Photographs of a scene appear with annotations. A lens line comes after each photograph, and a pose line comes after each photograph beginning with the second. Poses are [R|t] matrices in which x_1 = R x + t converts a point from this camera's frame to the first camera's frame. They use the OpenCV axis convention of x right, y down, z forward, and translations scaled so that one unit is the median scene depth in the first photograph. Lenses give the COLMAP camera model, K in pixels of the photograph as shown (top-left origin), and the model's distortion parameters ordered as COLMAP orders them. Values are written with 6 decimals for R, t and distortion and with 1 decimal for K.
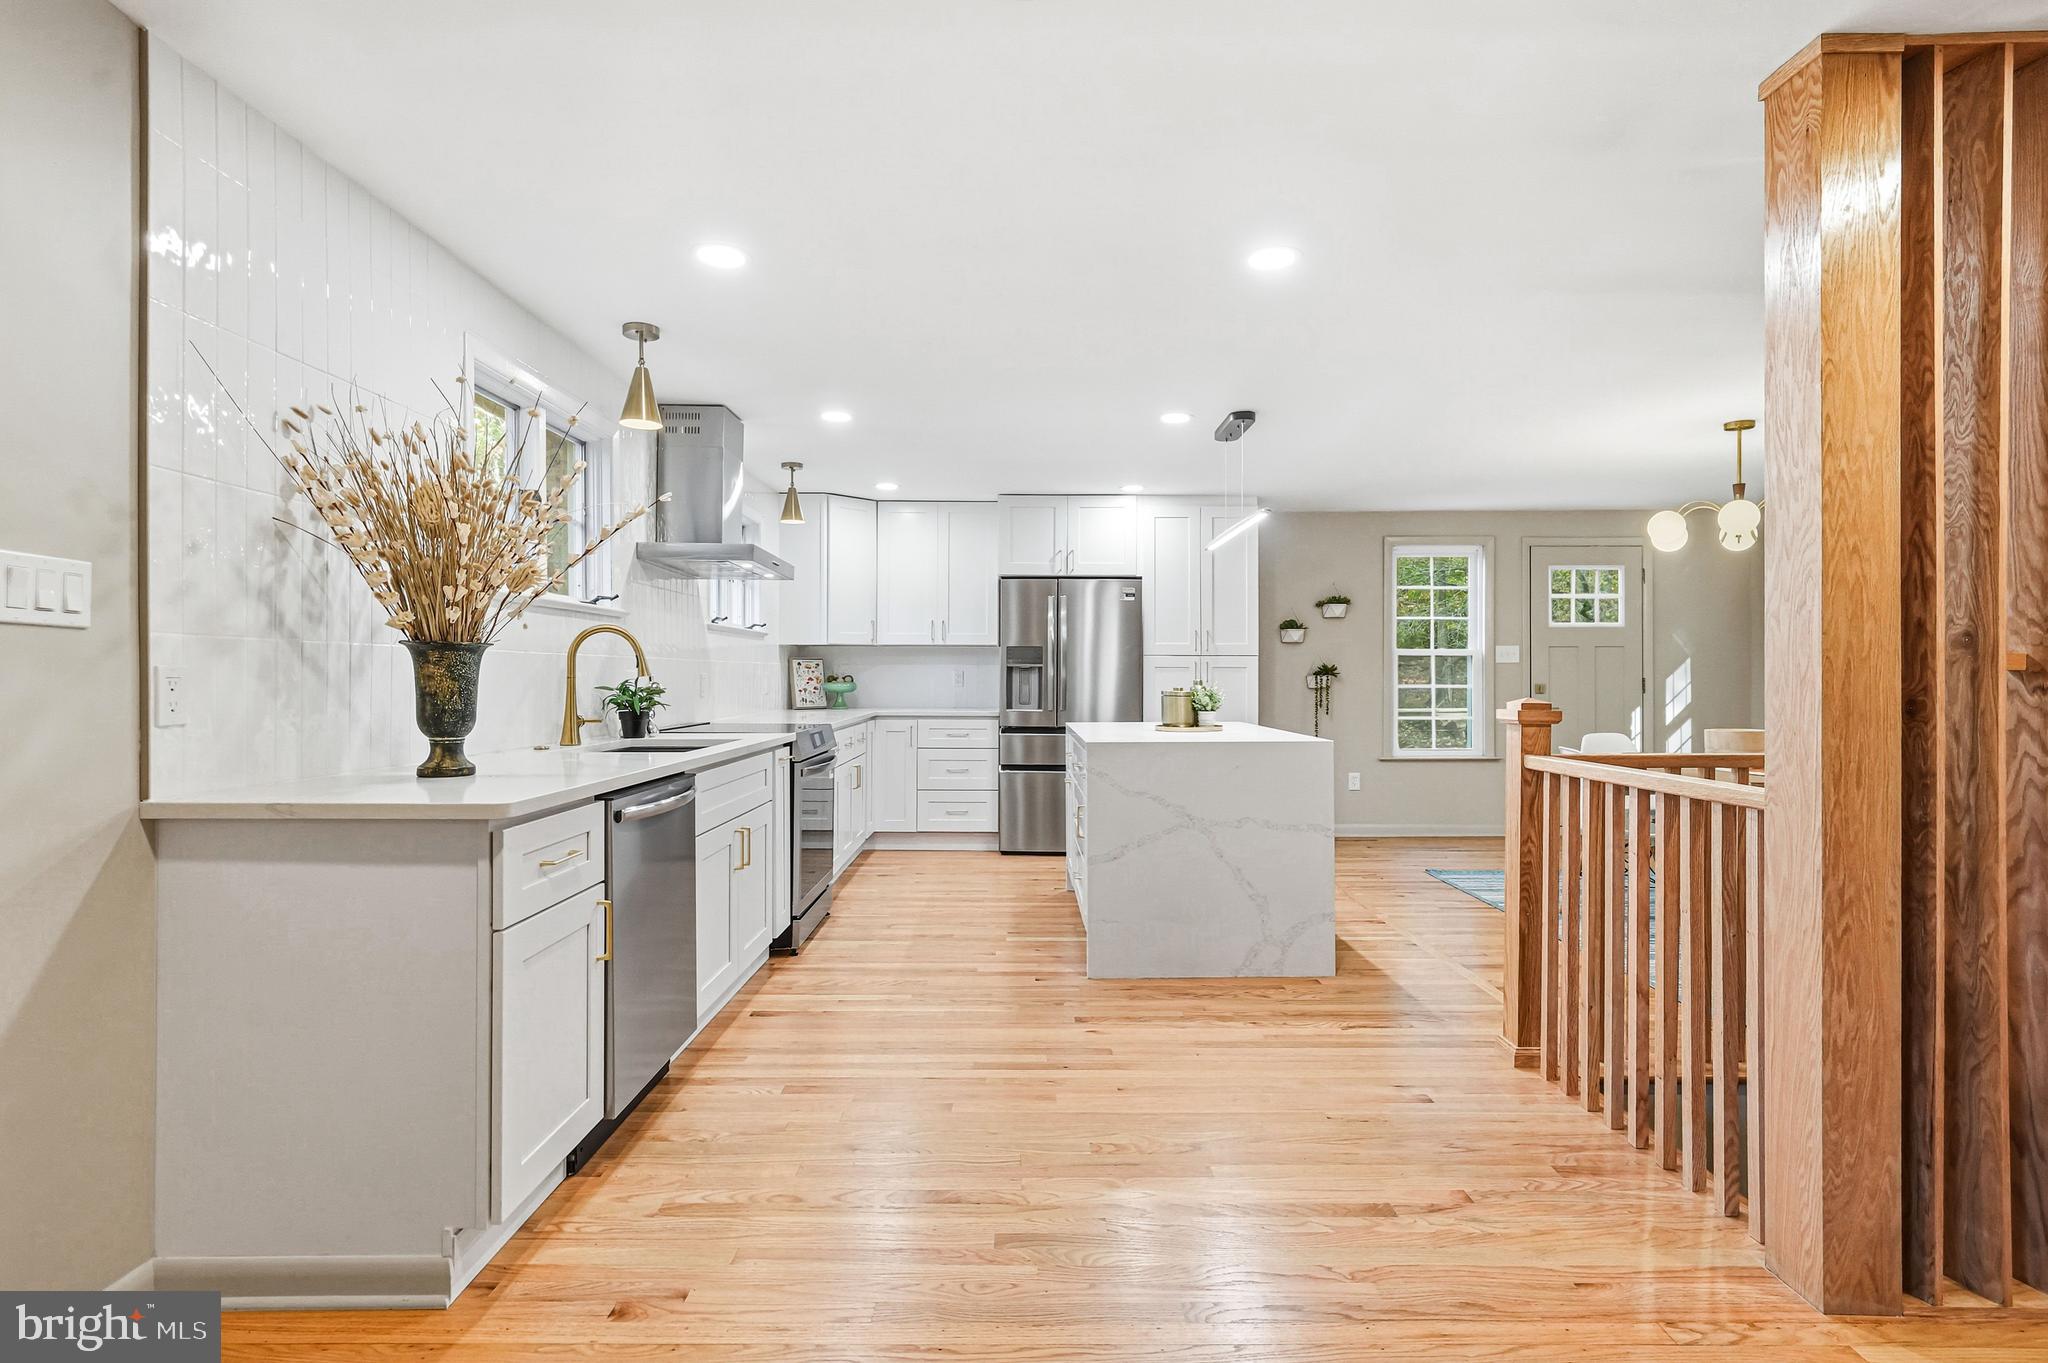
lens RADIAL K [[986.3, 0, 1029.8], [0, 986.3, 673.2], [0, 0, 1]] dist [-0.000008, 0.000043]
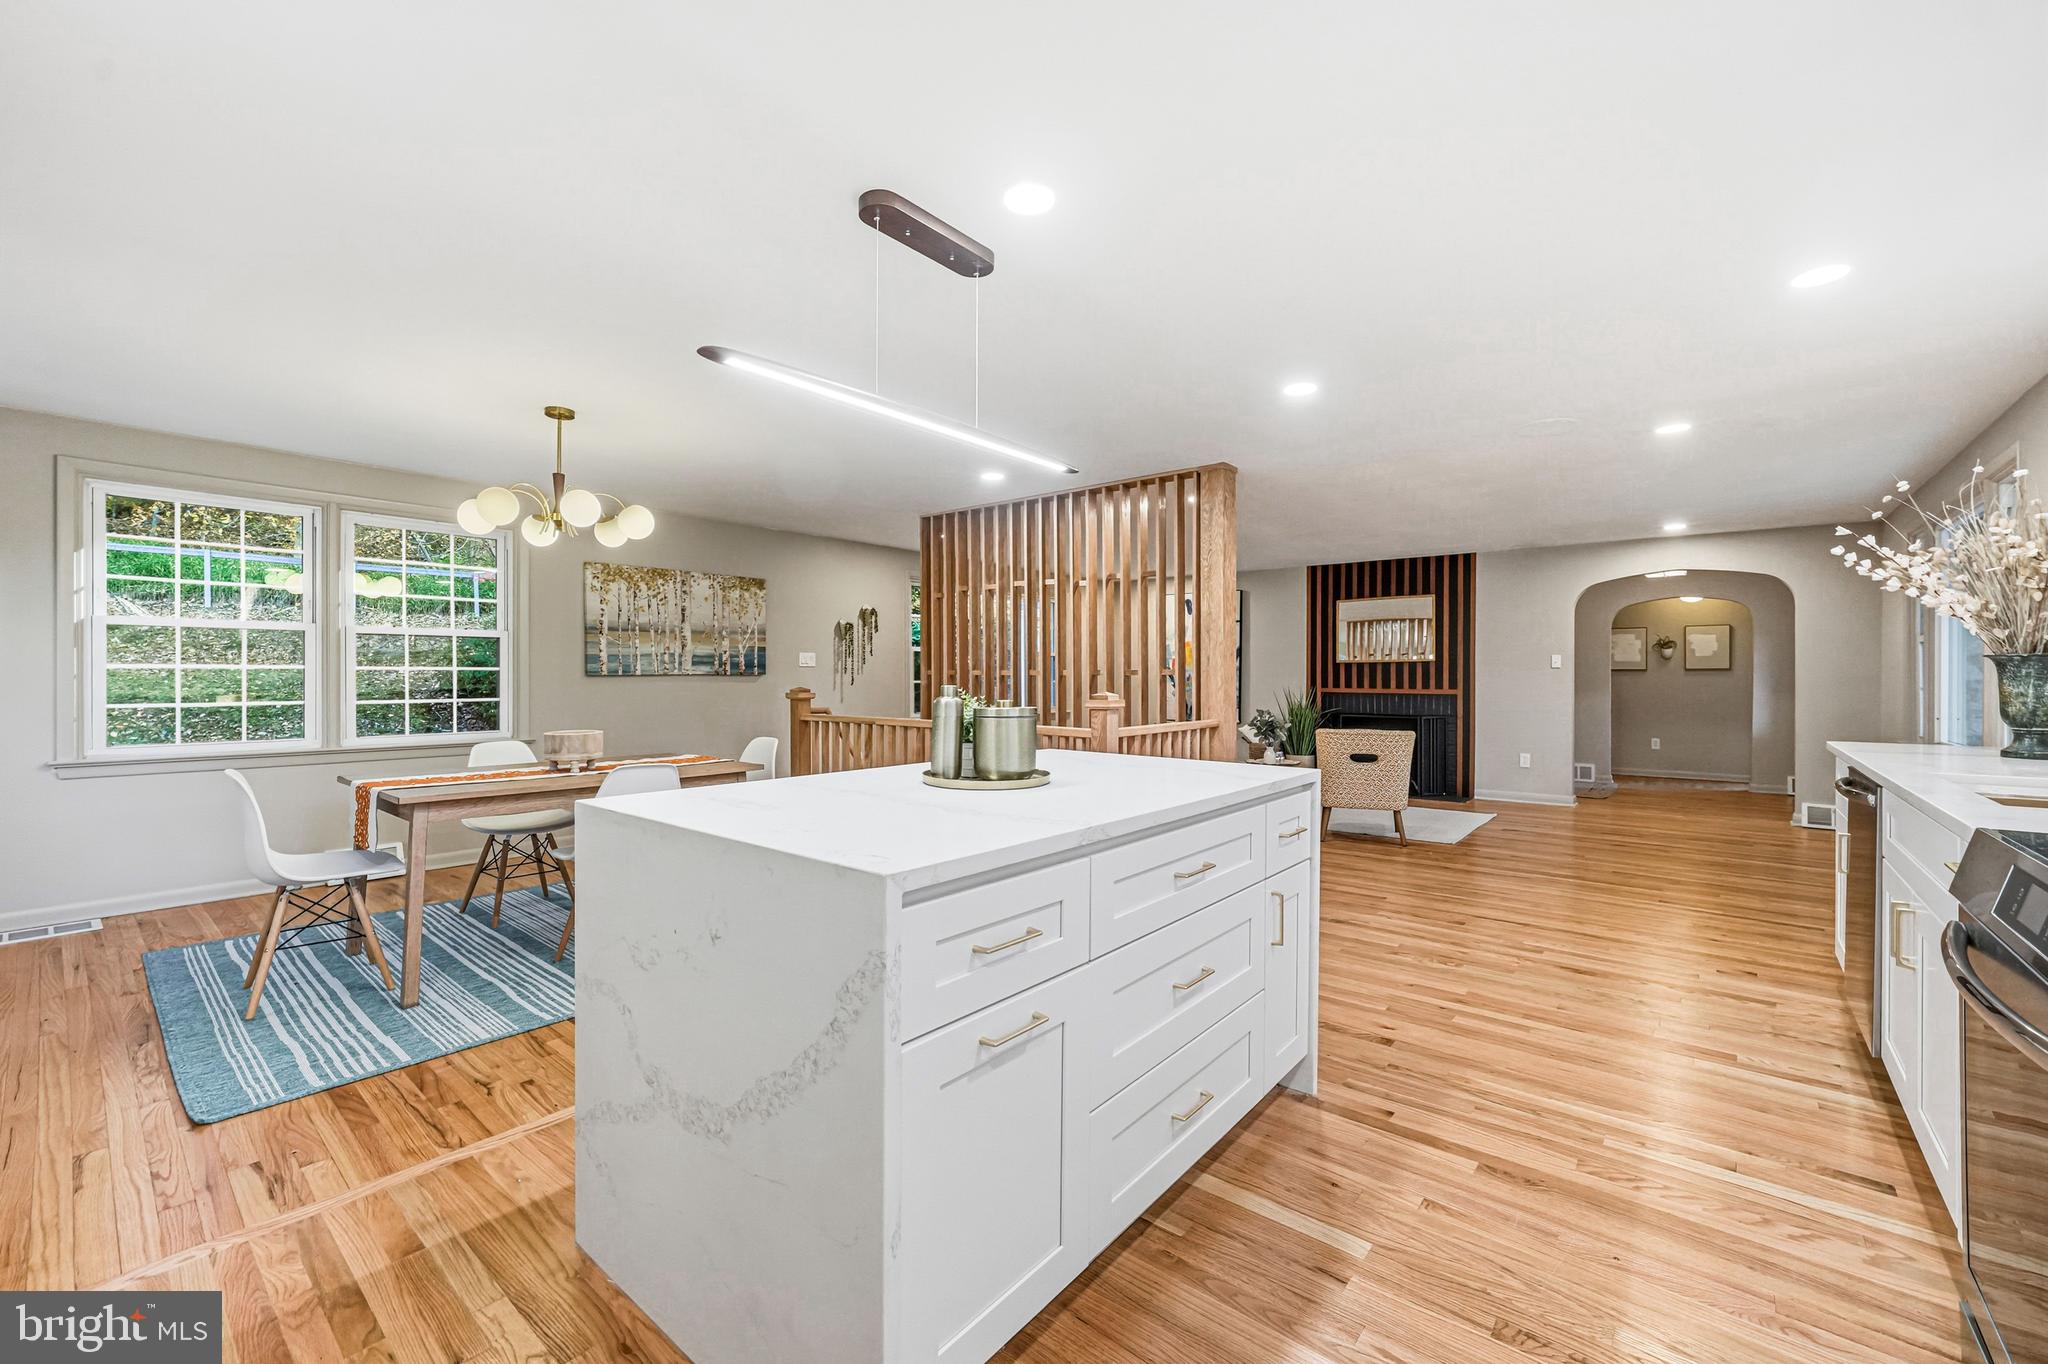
lens RADIAL K [[820.1, 0, 1031.5], [0, 820.1, 677.2], [0, 0, 1]] dist [-0.006238, 0.002629]
pose [[-0.763729, -0.004480, 0.645522, -0.099661], [-0.004819, 0.999988, 0.001239, 0.000701], [-0.645519, -0.002164, -0.763741, 0.931497]]
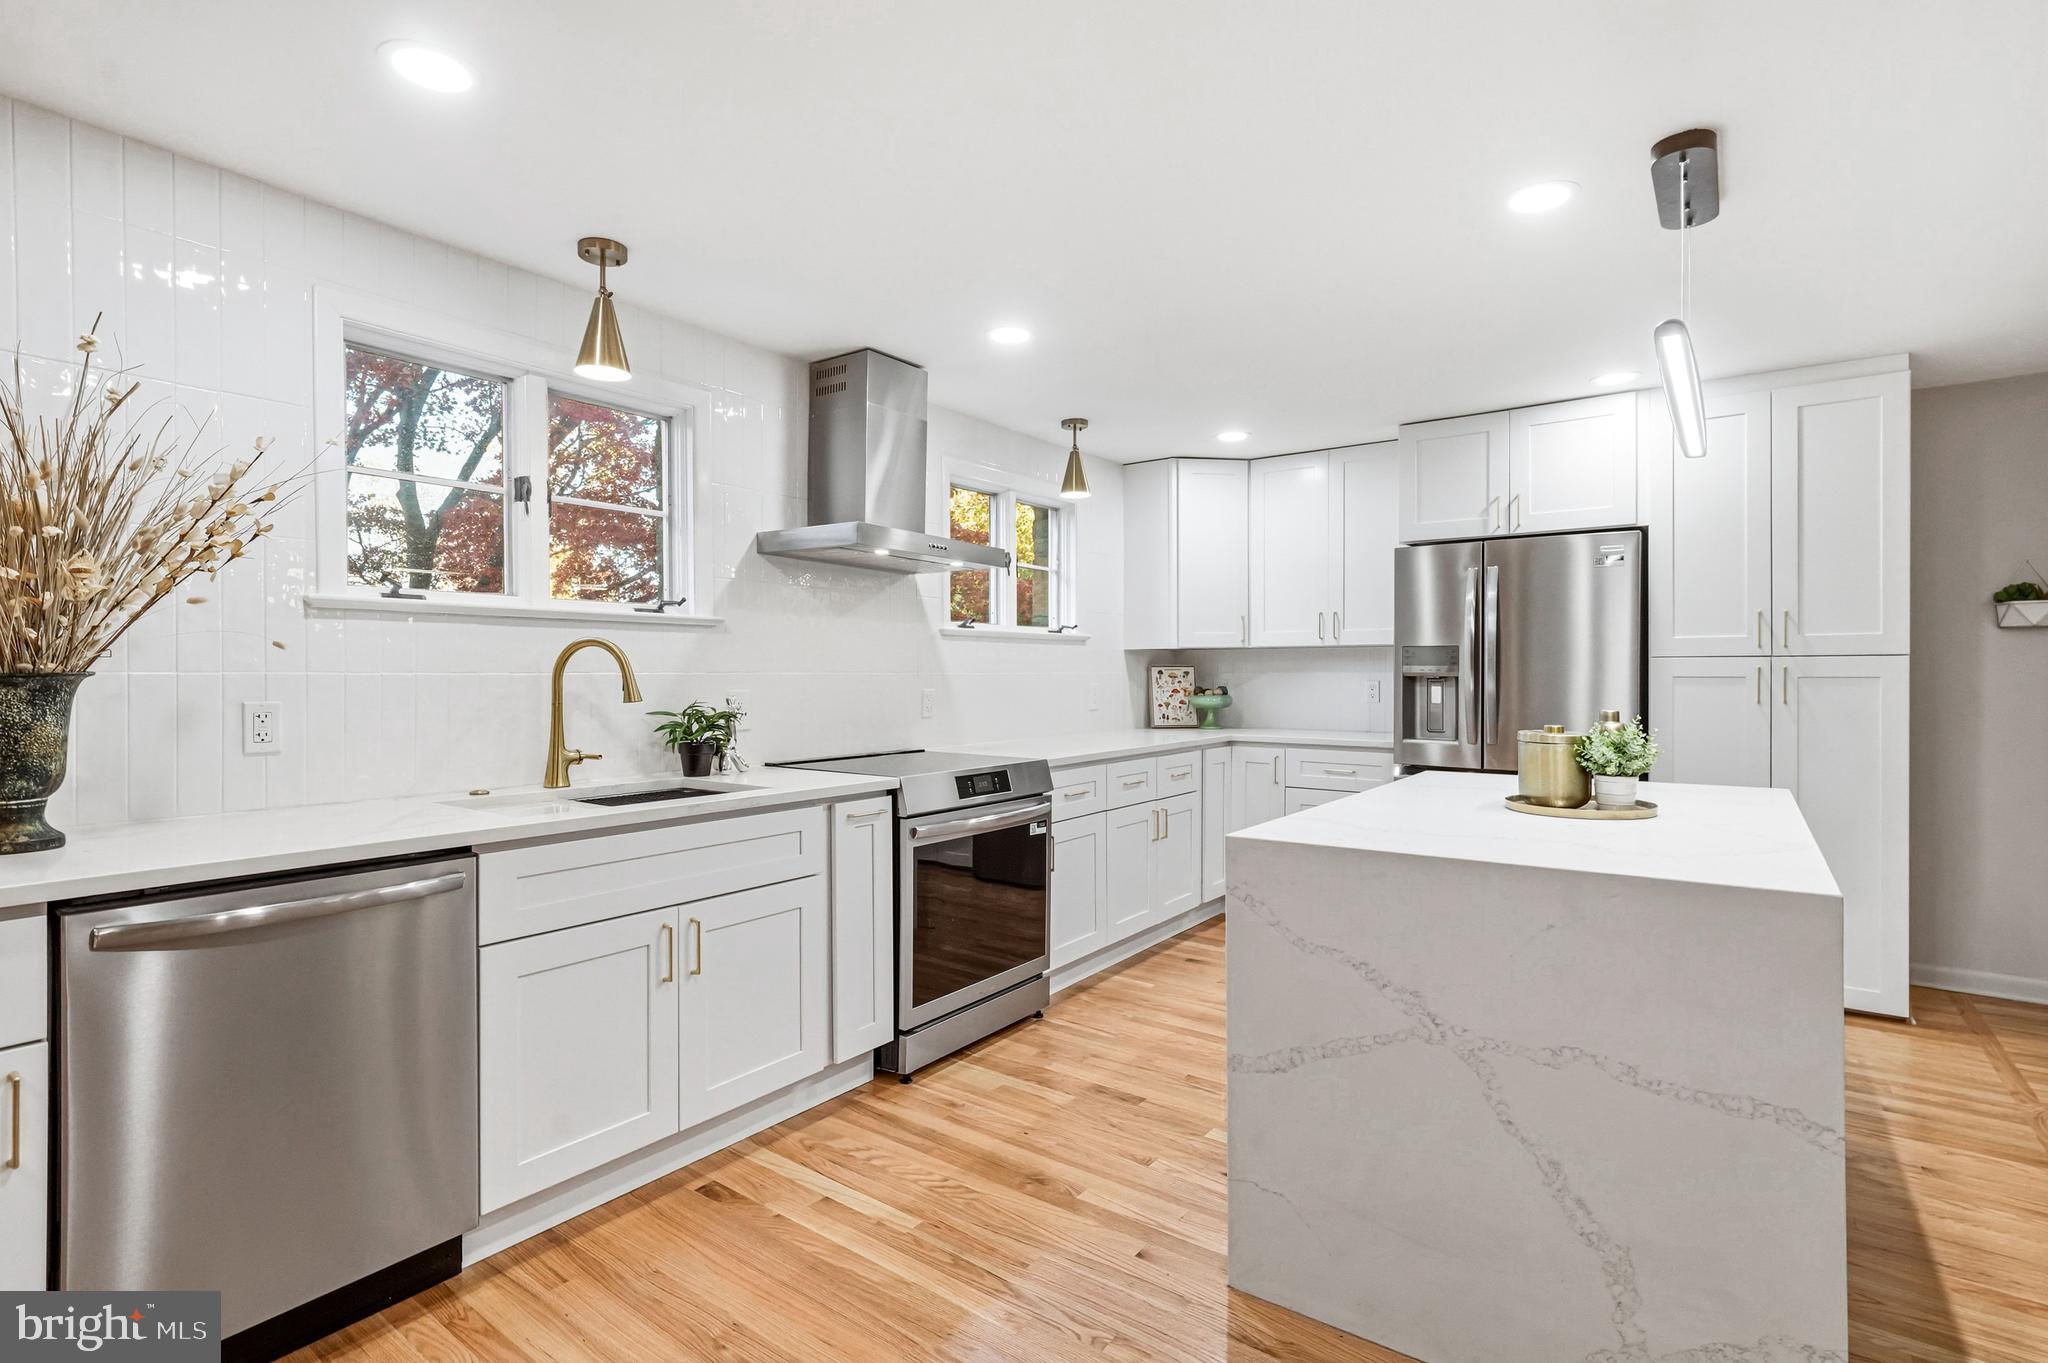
lens RADIAL K [[964.8, 0, 1028.9], [0, 964.8, 680.4], [0, 0, 1]] dist [0.001576, 0.001403]
pose [[0.802439, 0.001554, -0.596733, 0.162355], [0.003877, 0.999962, 0.007818, -0.009906], [0.596722, -0.008587, 0.802402, 0.305225]]
